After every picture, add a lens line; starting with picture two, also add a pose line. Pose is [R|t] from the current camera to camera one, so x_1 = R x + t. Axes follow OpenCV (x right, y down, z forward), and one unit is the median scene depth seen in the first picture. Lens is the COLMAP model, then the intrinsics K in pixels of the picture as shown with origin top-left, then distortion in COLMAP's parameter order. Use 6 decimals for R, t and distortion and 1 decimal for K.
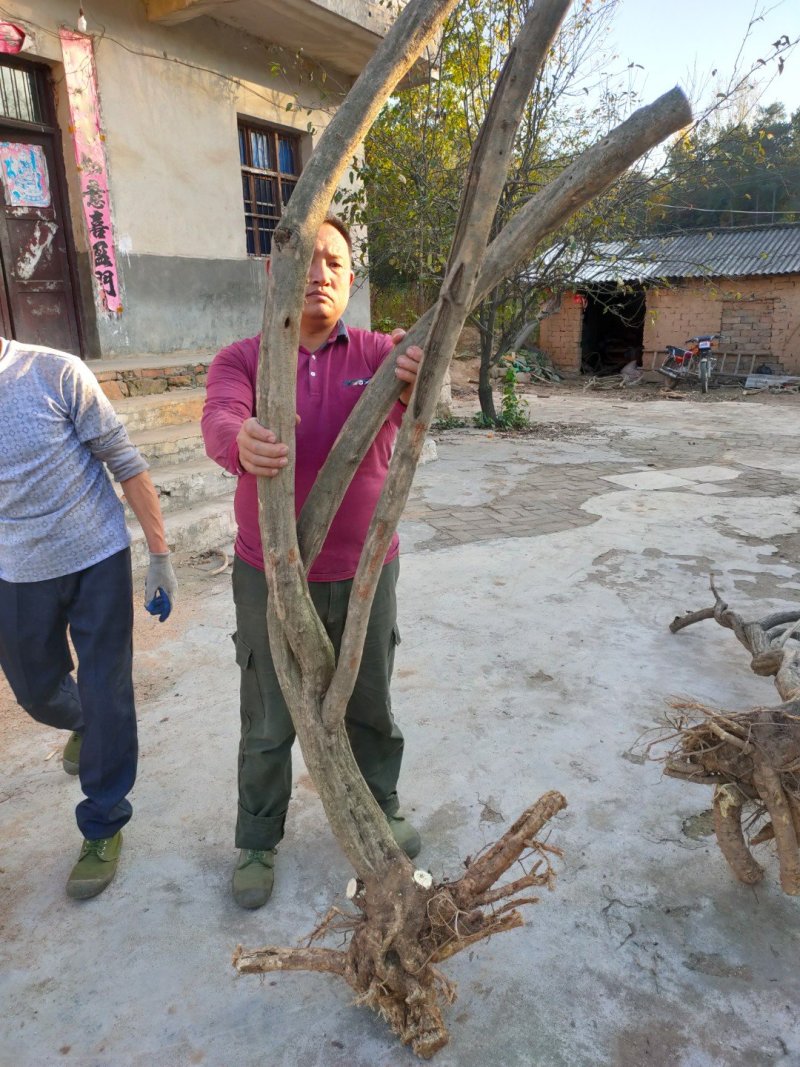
lens RADIAL K [[824.3, 0, 402.5], [0, 824.3, 513.7], [0, 0, 1]] dist [0.051677, -0.001292]
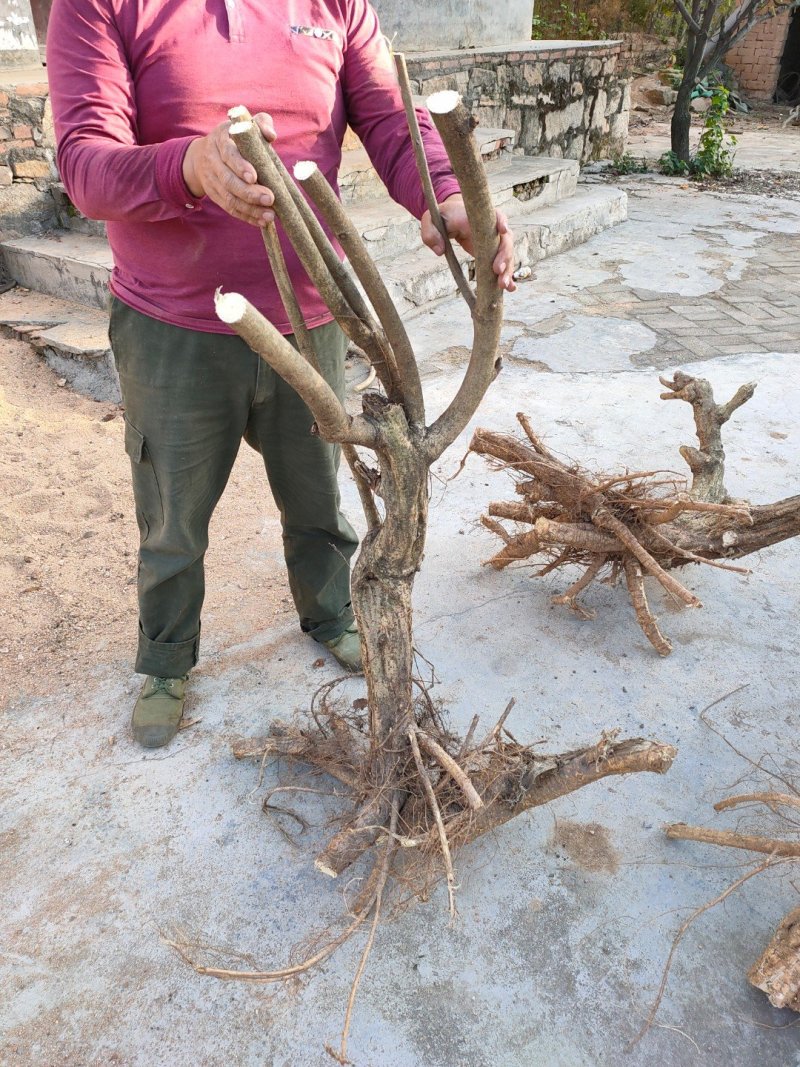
lens RADIAL K [[851.8, 0, 394.6], [0, 851.8, 534.9], [0, 0, 1]] dist [0.054261, -0.038509]
pose [[0.990262, 0.088988, -0.107060, -0.041949], [-0.052910, 0.951895, 0.301823, -0.012727], [0.128768, -0.293219, 0.947334, 0.103563]]
